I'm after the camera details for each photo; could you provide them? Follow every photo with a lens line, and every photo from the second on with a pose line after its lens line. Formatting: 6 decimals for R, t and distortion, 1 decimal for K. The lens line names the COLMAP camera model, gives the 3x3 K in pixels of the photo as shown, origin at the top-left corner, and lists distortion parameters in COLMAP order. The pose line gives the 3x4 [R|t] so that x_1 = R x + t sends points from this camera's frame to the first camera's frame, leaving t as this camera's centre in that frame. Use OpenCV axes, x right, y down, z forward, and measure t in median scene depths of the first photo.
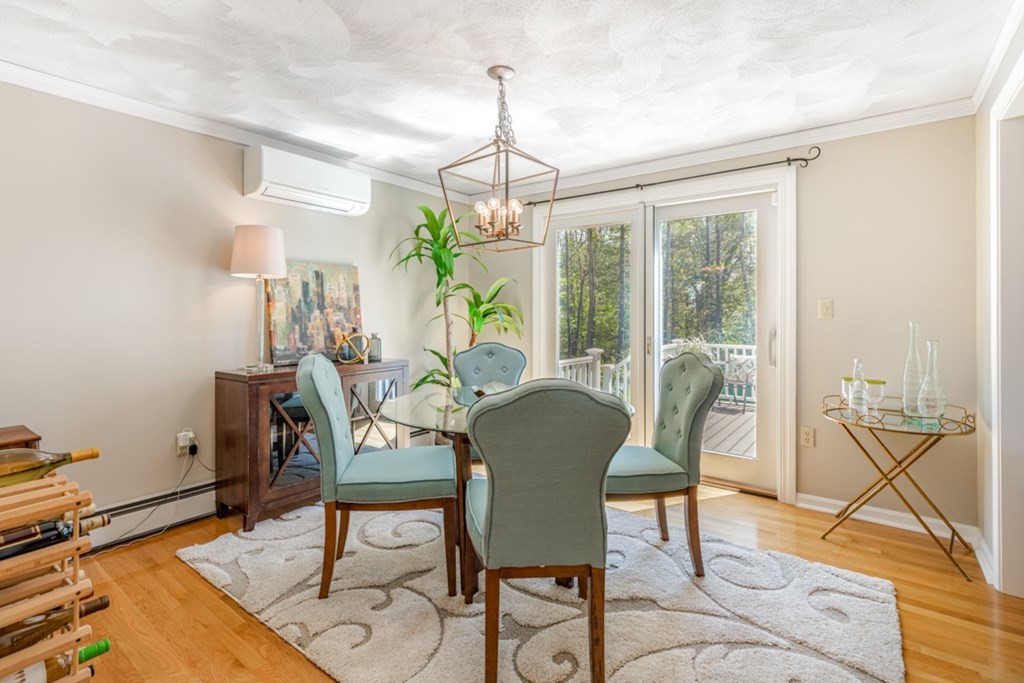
lens RADIAL K [[481.0, 0, 506.4], [0, 481.0, 313.1], [0, 0, 1]] dist [0.000623, 0.000325]
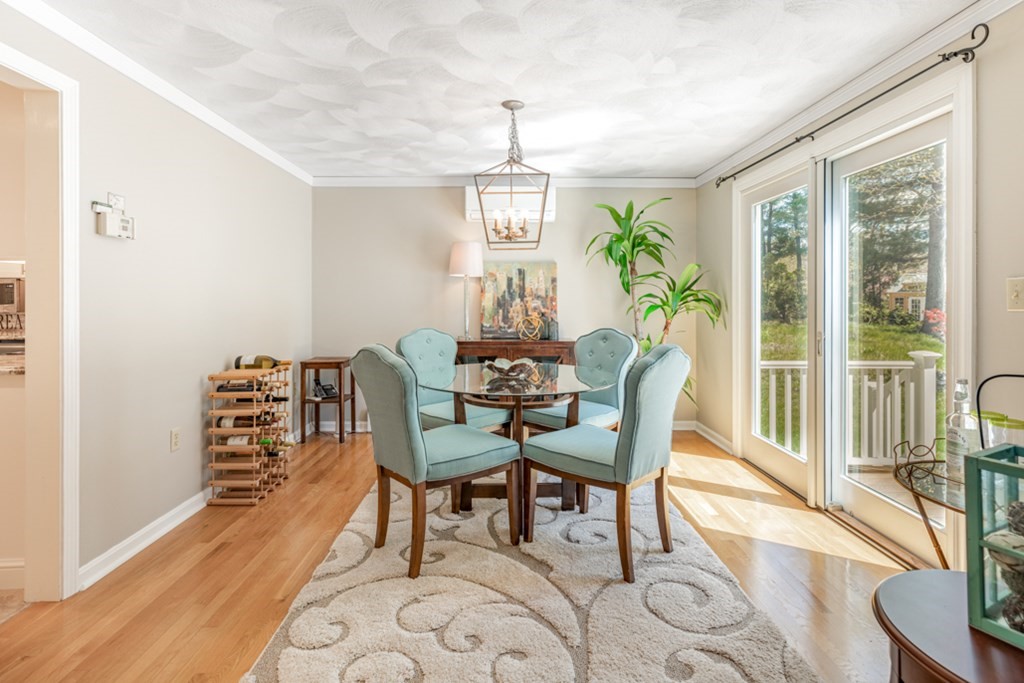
lens RADIAL K [[491.2, 0, 512.8], [0, 491.2, 299.5], [0, 0, 1]] dist [-0.001156, -0.000211]
pose [[0.634084, -0.001200, -0.773263, 0.644779], [-0.001696, 0.999994, -0.002942, 0.000452], [0.773262, 0.003177, 0.634078, 0.141227]]
